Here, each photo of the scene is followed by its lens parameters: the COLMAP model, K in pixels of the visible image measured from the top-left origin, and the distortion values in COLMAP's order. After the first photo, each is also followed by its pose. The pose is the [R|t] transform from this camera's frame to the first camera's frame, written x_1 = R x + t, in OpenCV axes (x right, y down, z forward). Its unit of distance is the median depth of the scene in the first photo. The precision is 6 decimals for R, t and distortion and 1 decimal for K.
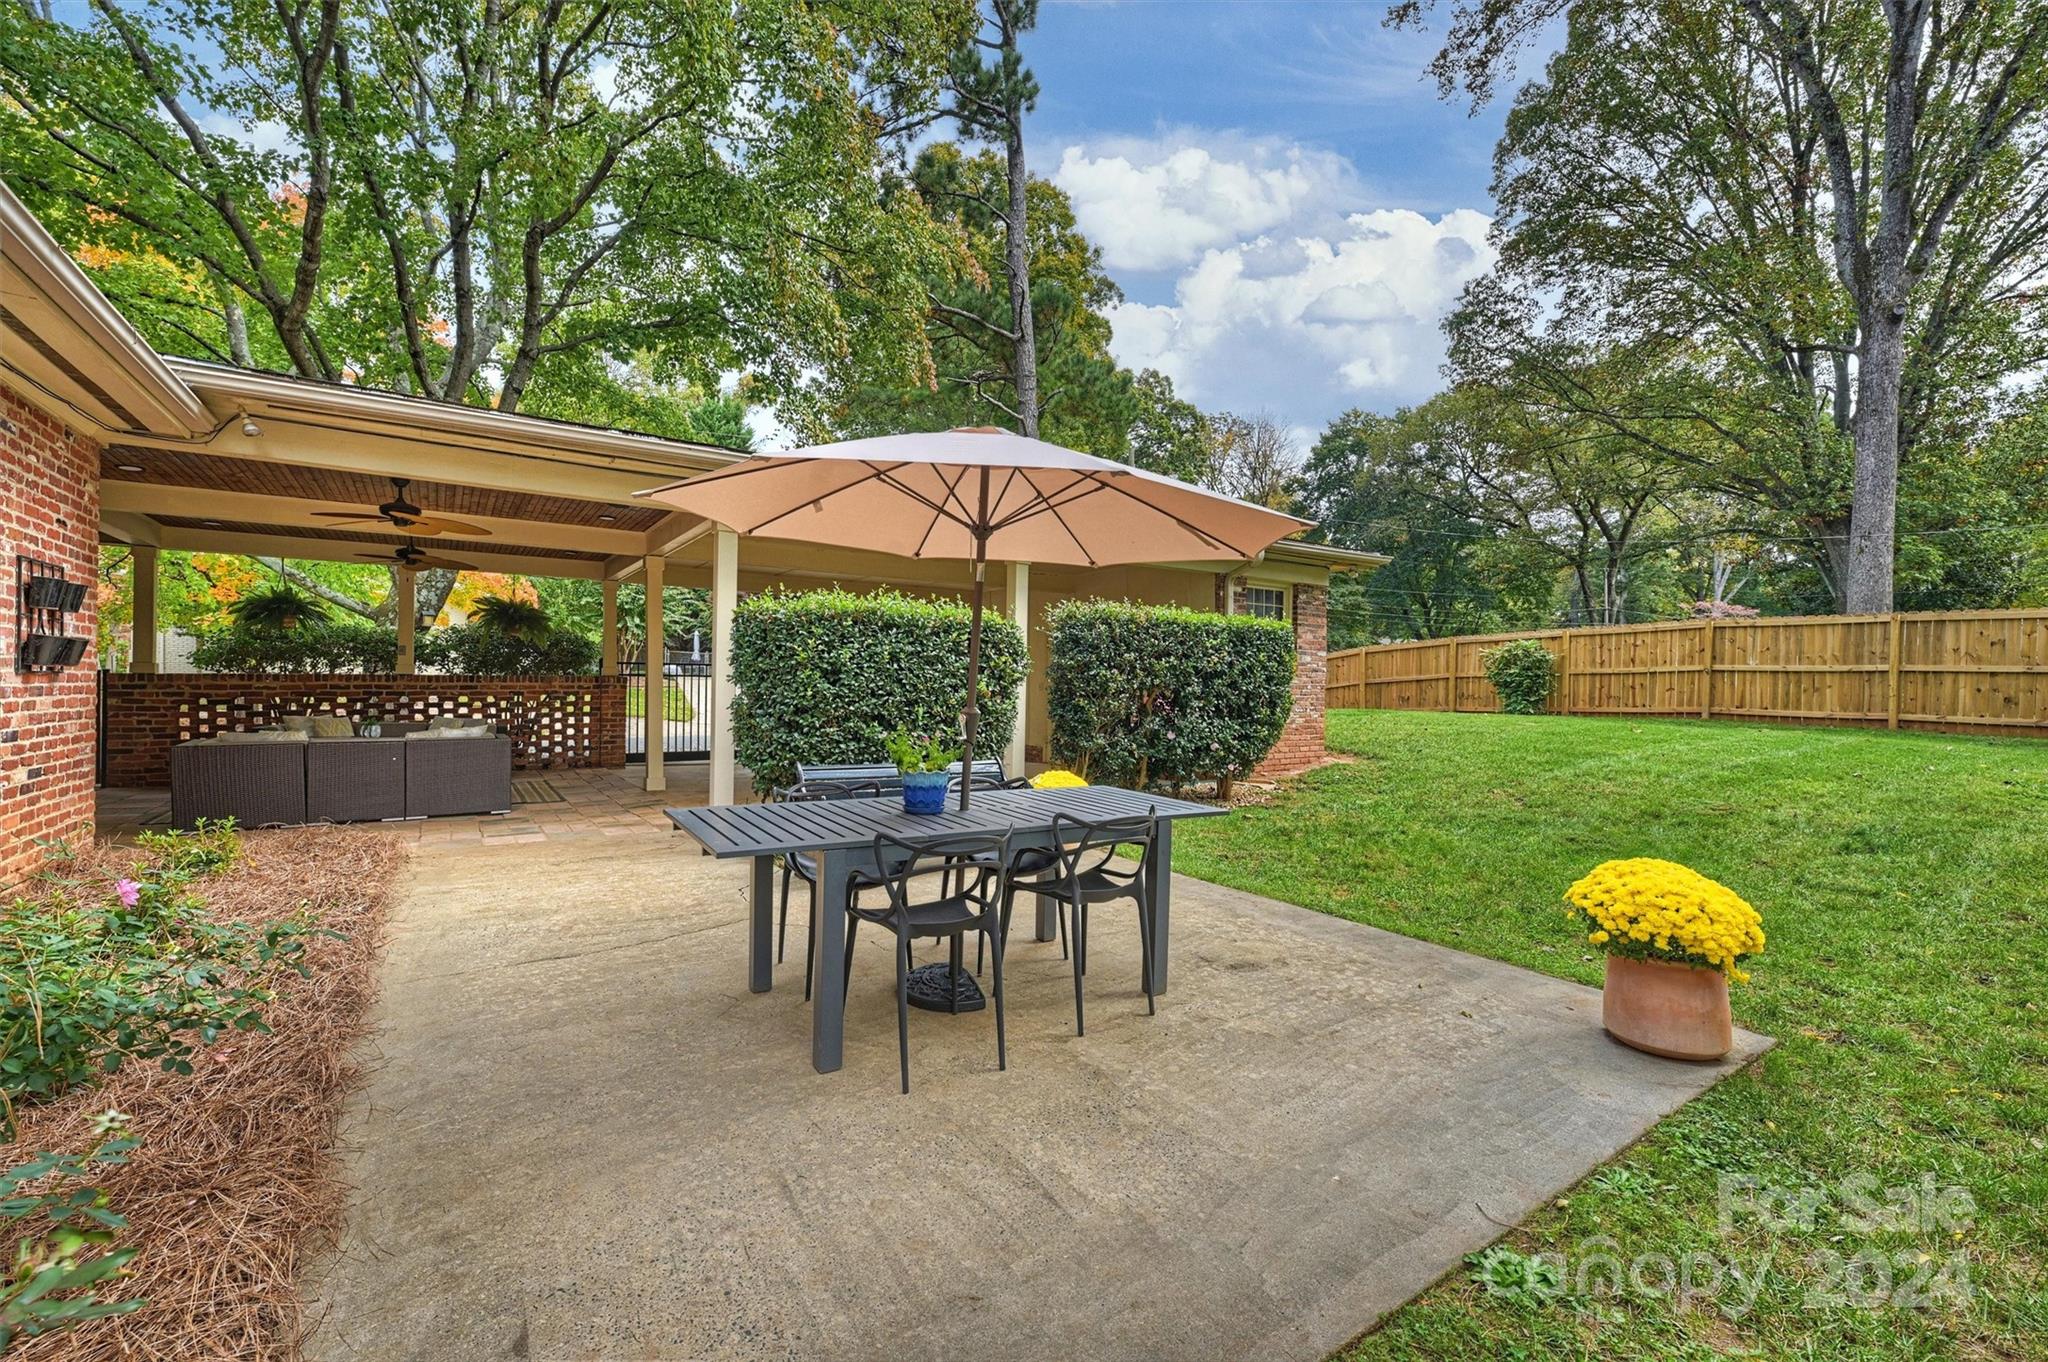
lens RADIAL K [[860.8, 0, 1024.2], [0, 860.8, 686.7], [0, 0, 1]] dist [-0.002177, -0.000207]
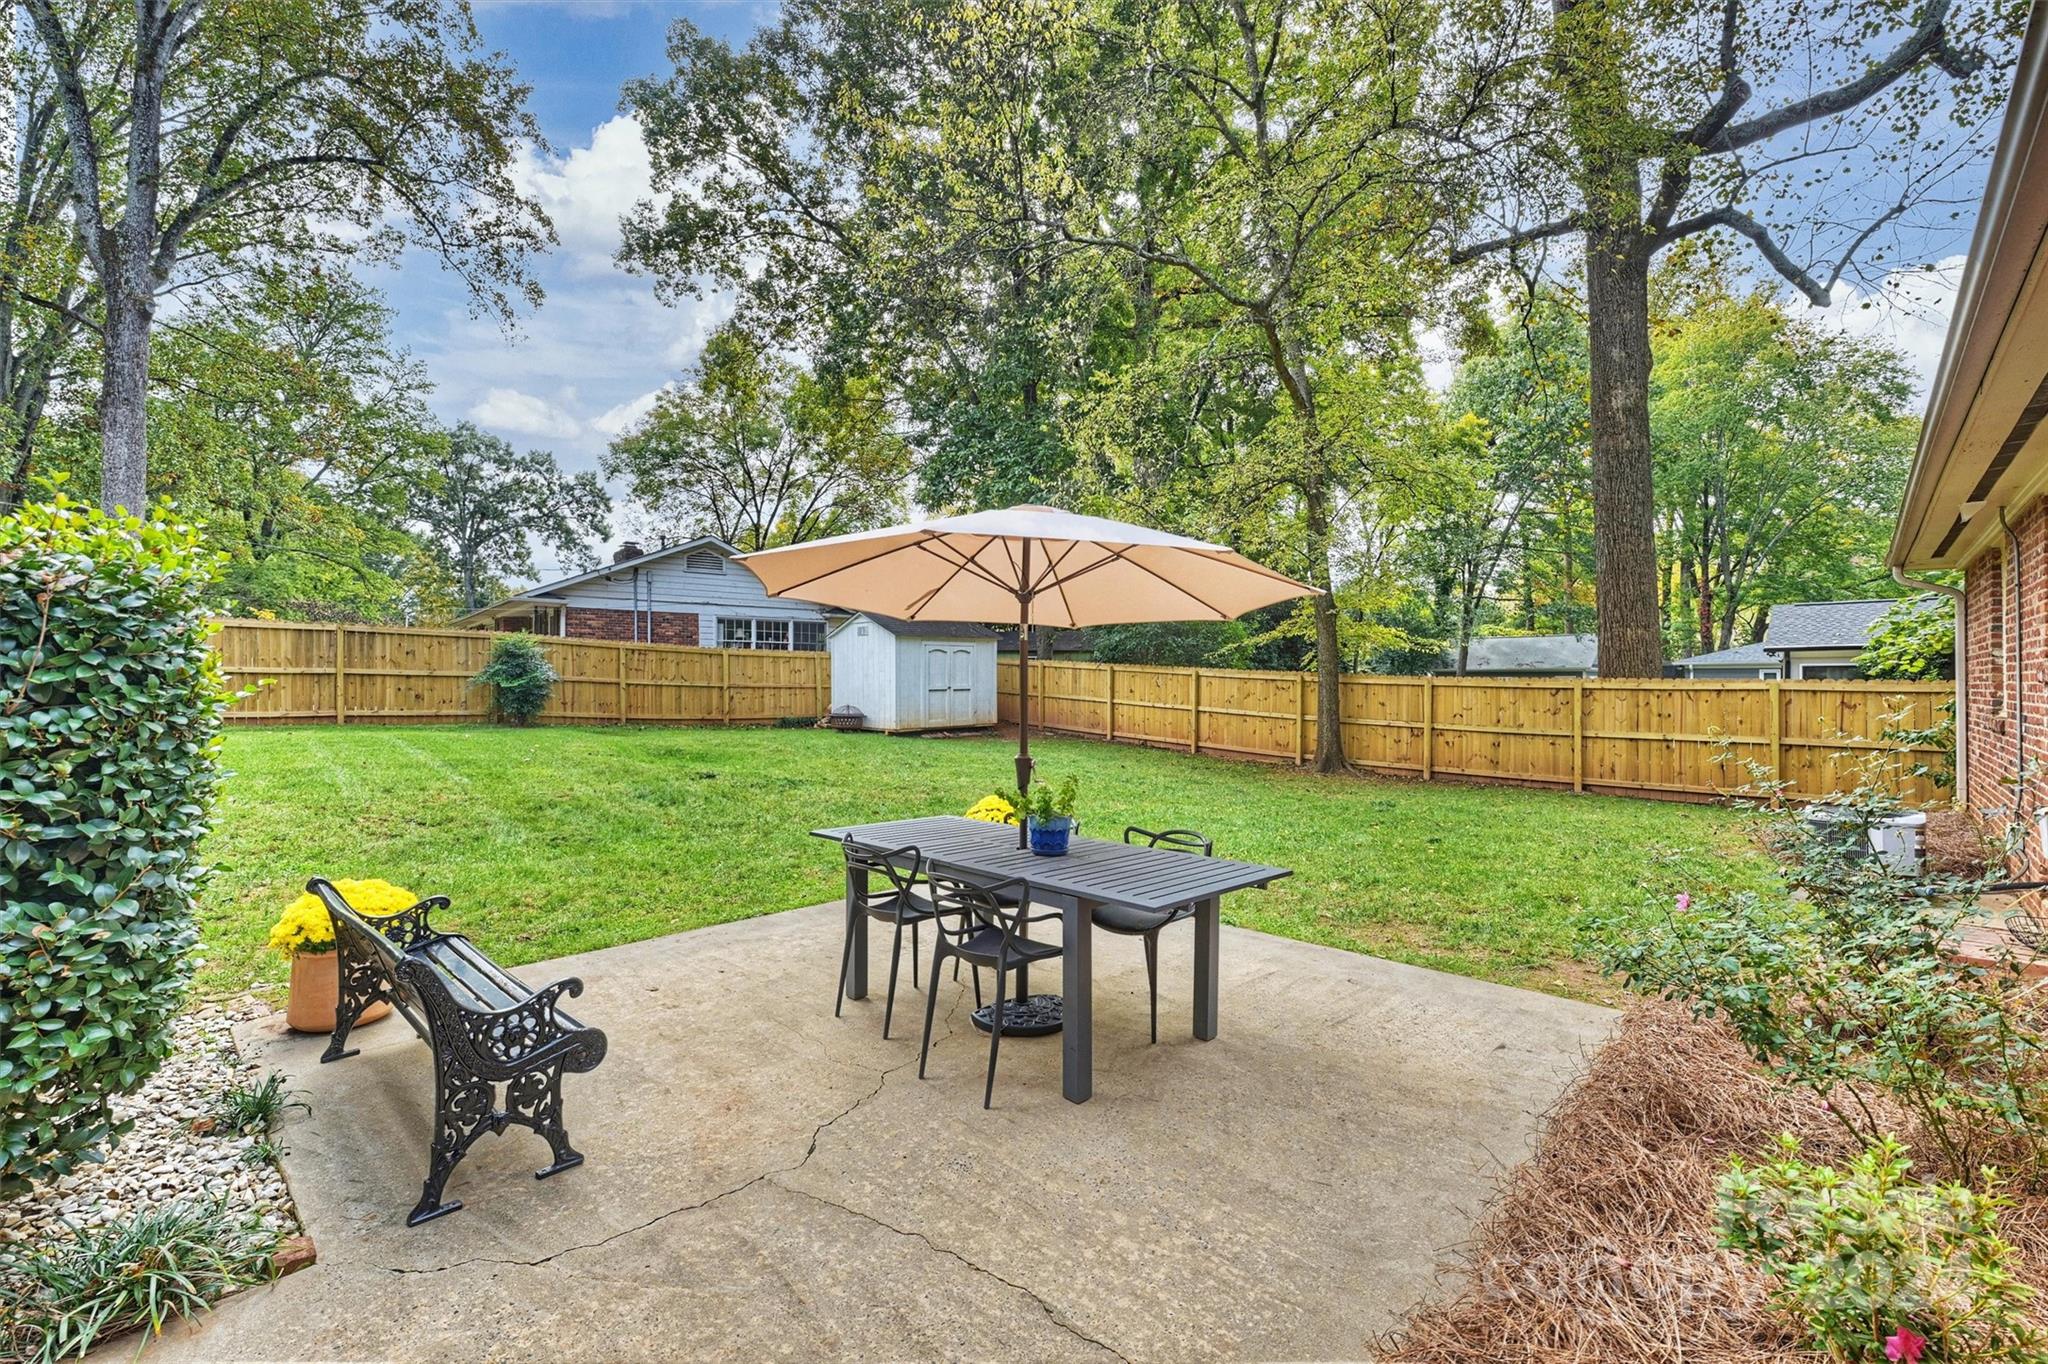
lens RADIAL K [[856.1, 0, 1024.0], [0, 856.1, 682.0], [0, 0, 1]] dist [-0.001262, 0.000170]
pose [[-0.203418, -0.012414, 0.979013, -0.312749], [-0.001574, 0.999922, 0.012352, -0.023075], [-0.979091, 0.000972, -0.203422, 0.335197]]
